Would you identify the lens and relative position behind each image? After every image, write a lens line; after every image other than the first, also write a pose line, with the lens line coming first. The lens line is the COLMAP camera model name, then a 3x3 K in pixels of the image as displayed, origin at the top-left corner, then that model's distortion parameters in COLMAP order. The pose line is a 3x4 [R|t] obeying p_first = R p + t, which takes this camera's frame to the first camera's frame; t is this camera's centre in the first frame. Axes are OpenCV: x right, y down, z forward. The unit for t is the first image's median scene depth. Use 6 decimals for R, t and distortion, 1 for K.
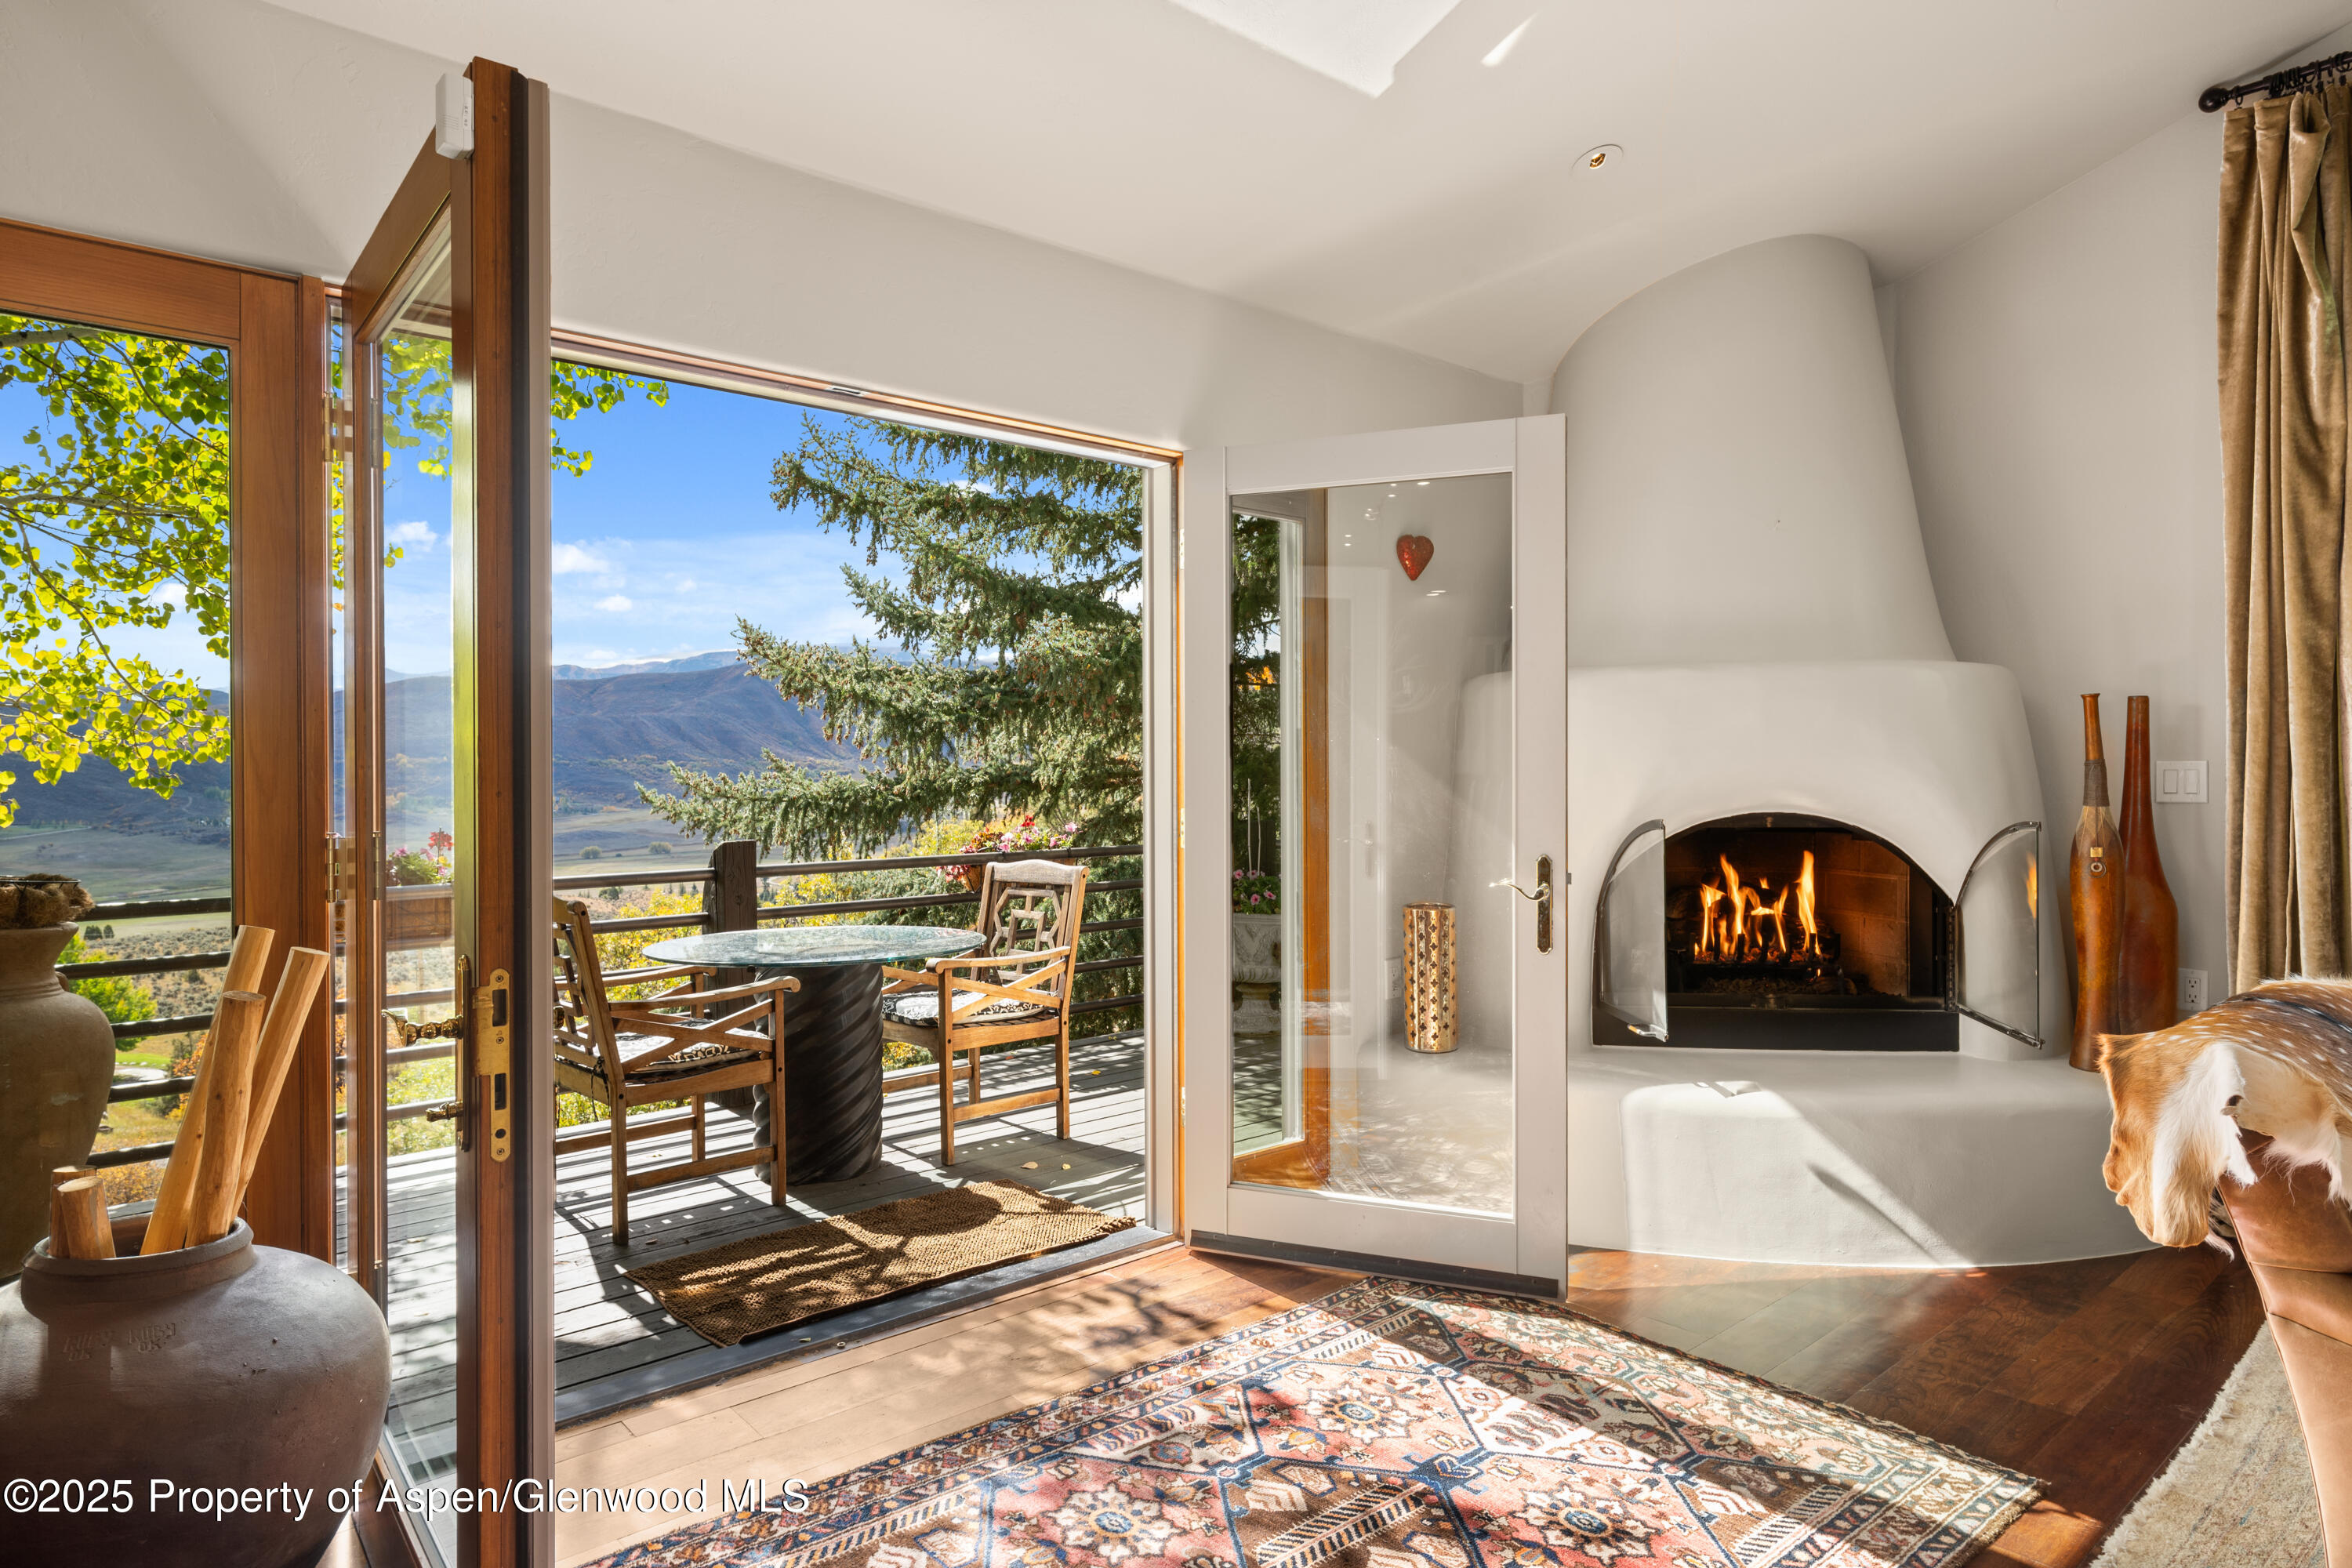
lens RADIAL K [[1336.3, 0, 1178.1], [0, 1336.3, 772.2], [0, 0, 1]] dist [-0.000816, 0.000030]
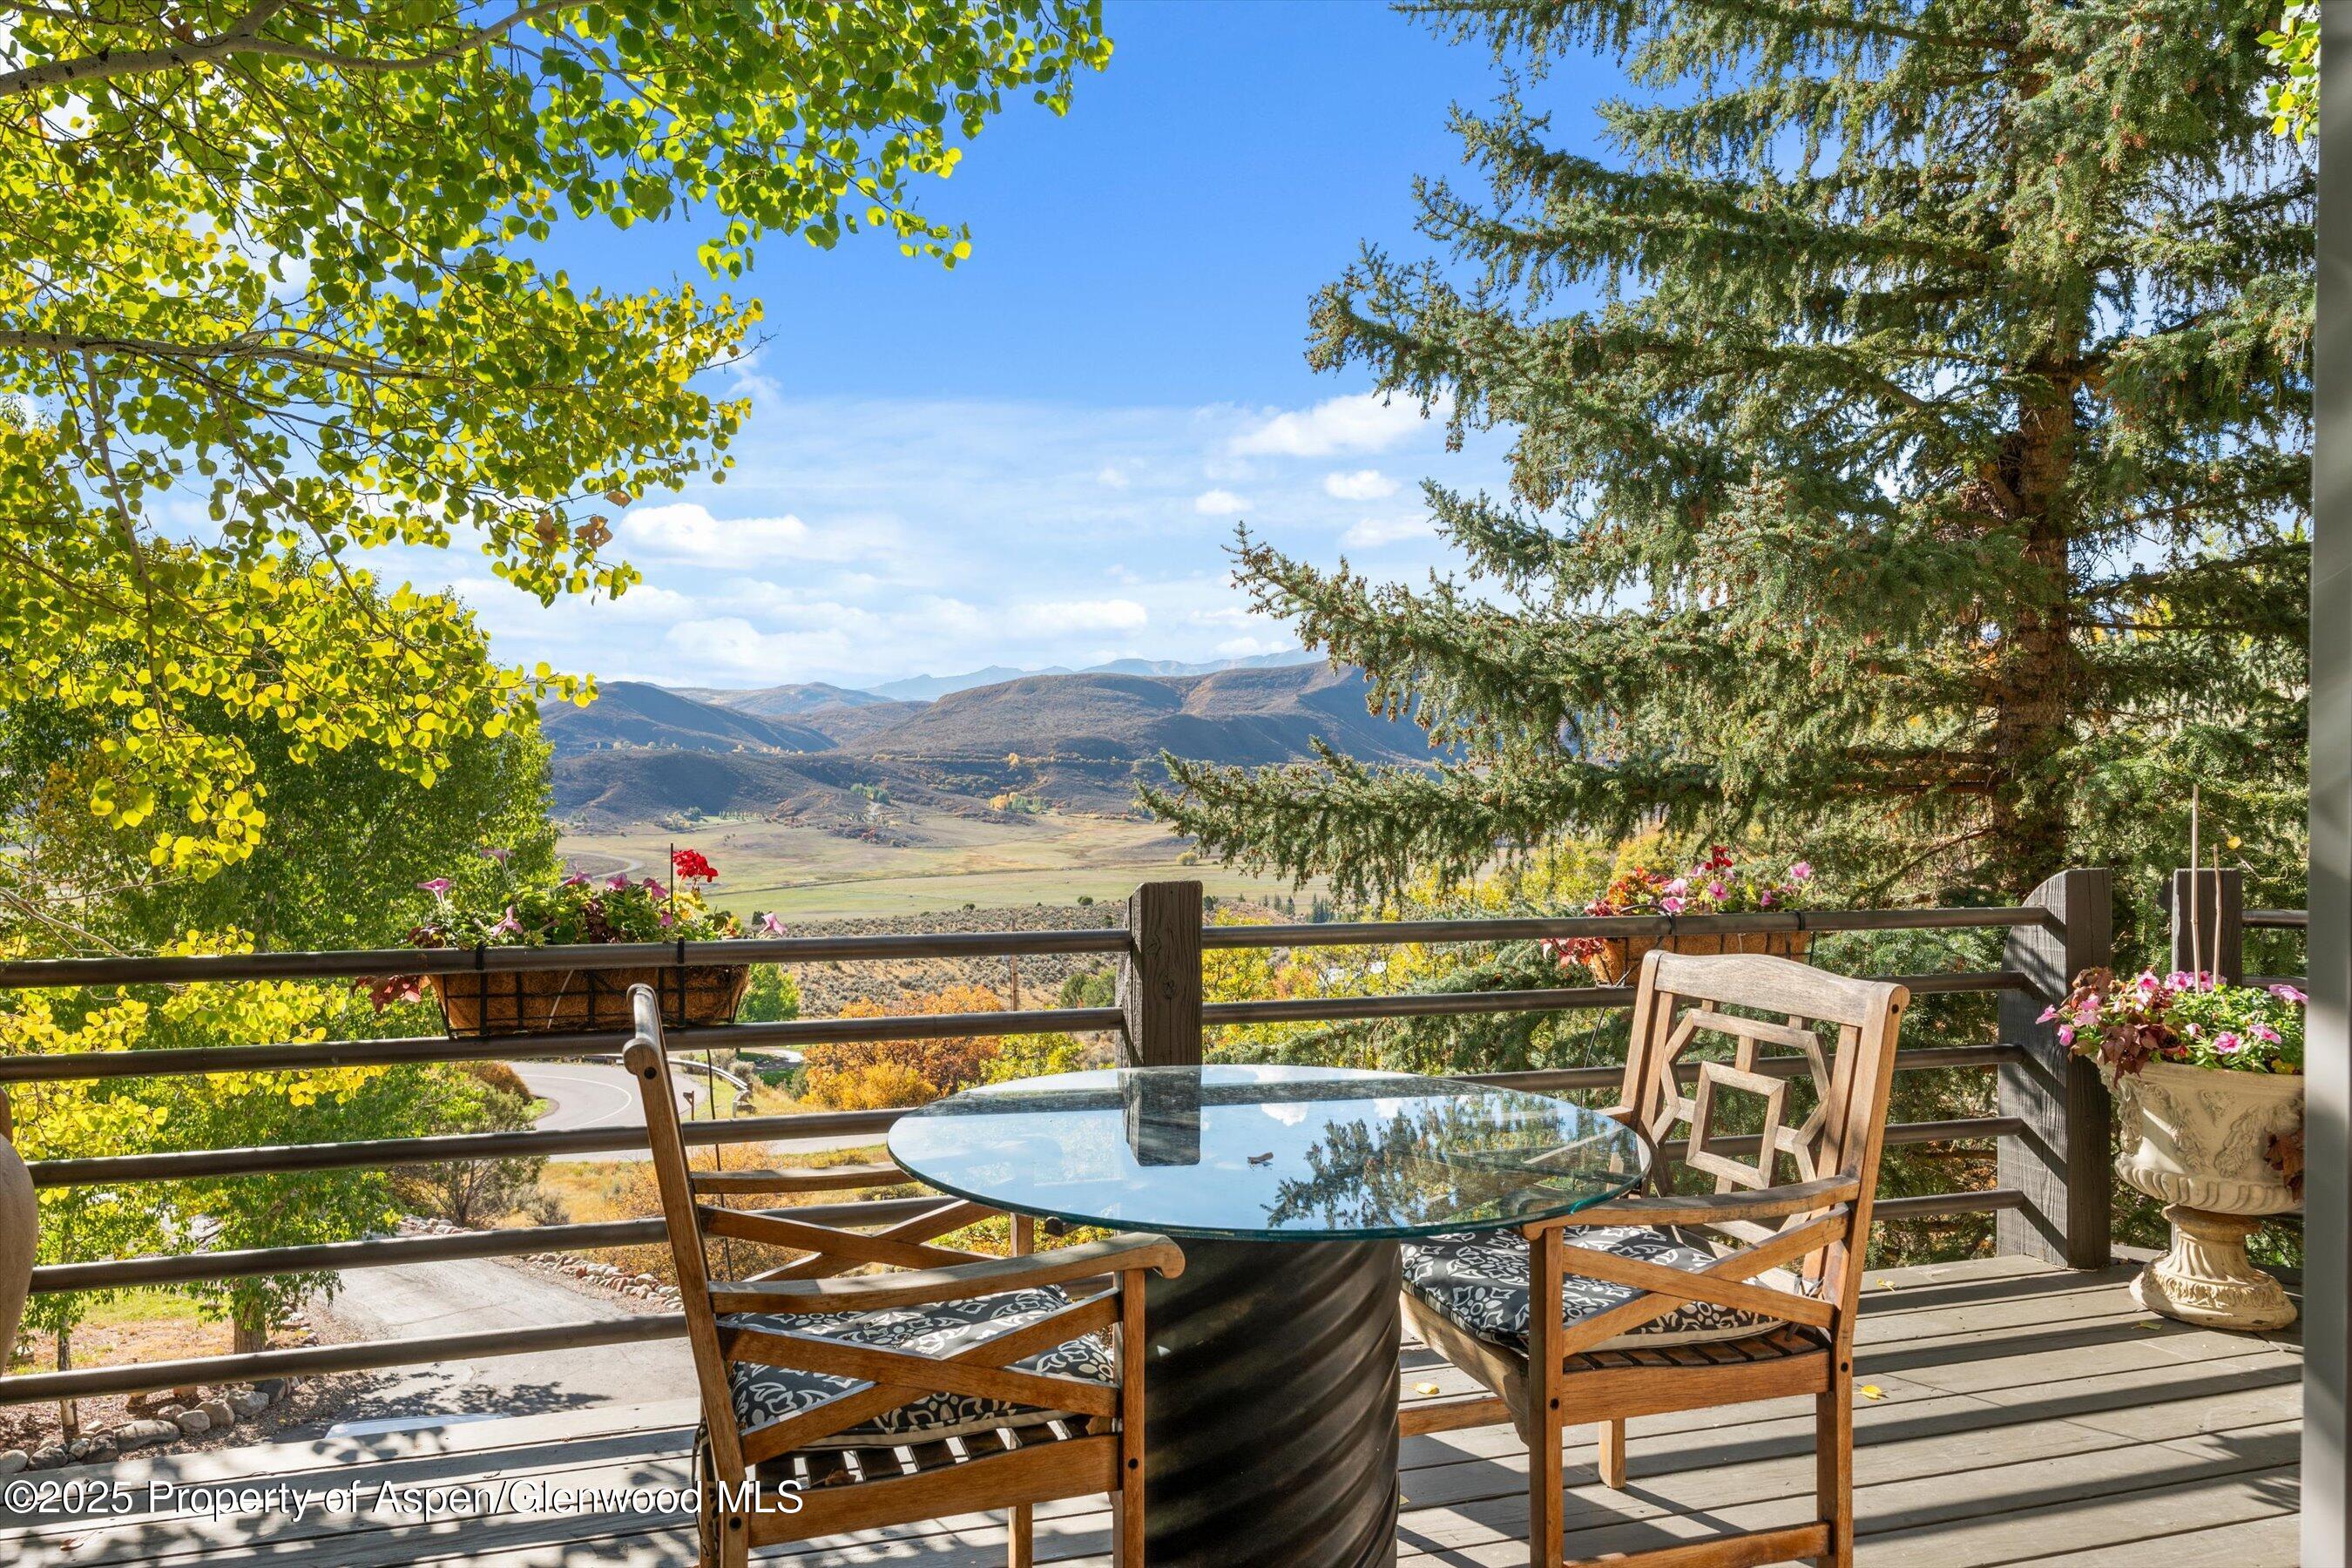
lens RADIAL K [[1440.6, 0, 1179.9], [0, 1440.6, 775.6], [0, 0, 1]] dist [0.004255, 0.000401]
pose [[0.905247, 0.010874, -0.424747, -0.050961], [-0.012153, 0.999926, -0.000301, 0.006113], [0.424712, 0.005434, 0.905312, 0.315386]]
